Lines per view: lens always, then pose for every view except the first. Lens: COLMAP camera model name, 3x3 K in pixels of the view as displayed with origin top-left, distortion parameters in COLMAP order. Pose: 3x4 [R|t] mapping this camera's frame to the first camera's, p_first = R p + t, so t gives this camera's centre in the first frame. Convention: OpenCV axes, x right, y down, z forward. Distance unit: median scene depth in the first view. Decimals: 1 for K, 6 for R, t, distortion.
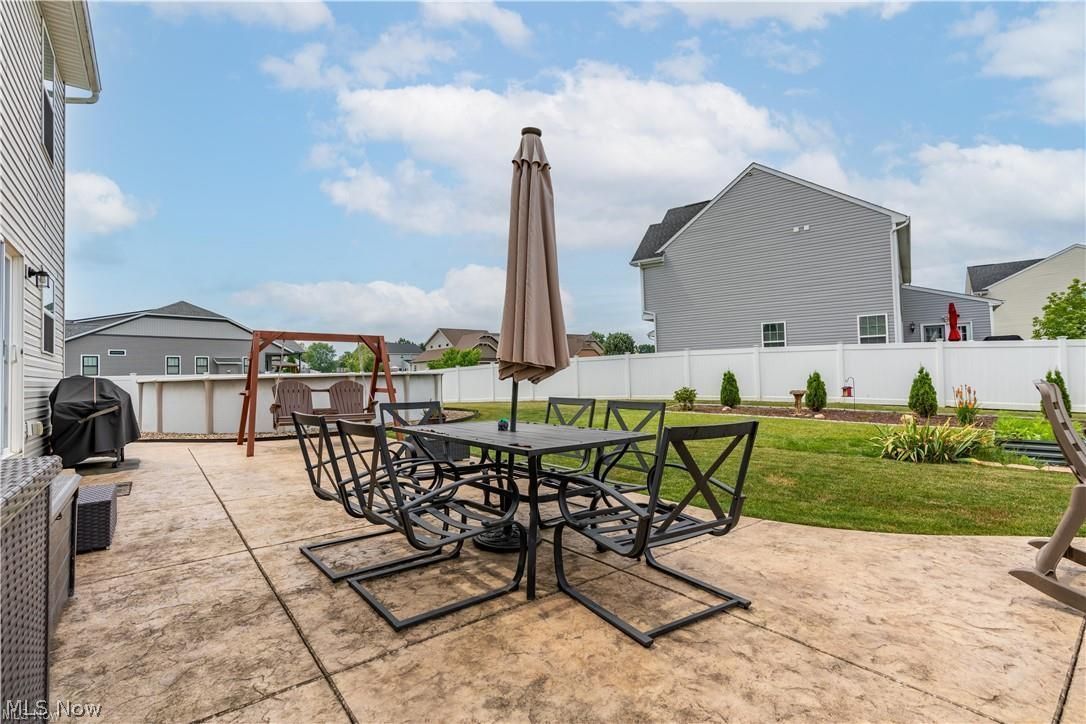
lens RADIAL K [[483.8, 0, 543.0], [0, 483.8, 362.0], [0, 0, 1]] dist [-0.002738, -0.000177]
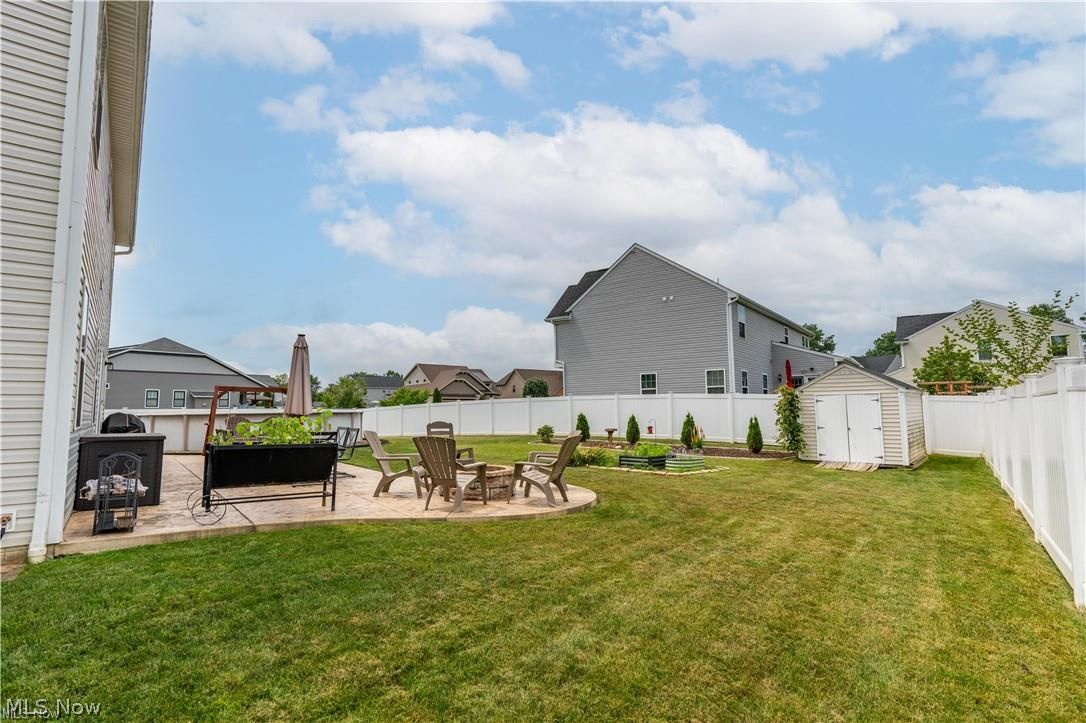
lens RADIAL K [[526.7, 0, 543.0], [0, 526.7, 361.5], [0, 0, 1]] dist [0.001158, -0.000120]
pose [[0.999845, 0.014155, -0.010454, 0.218919], [-0.014833, 0.997582, -0.067894, -0.016903], [0.009468, 0.068038, 0.997638, -0.323213]]
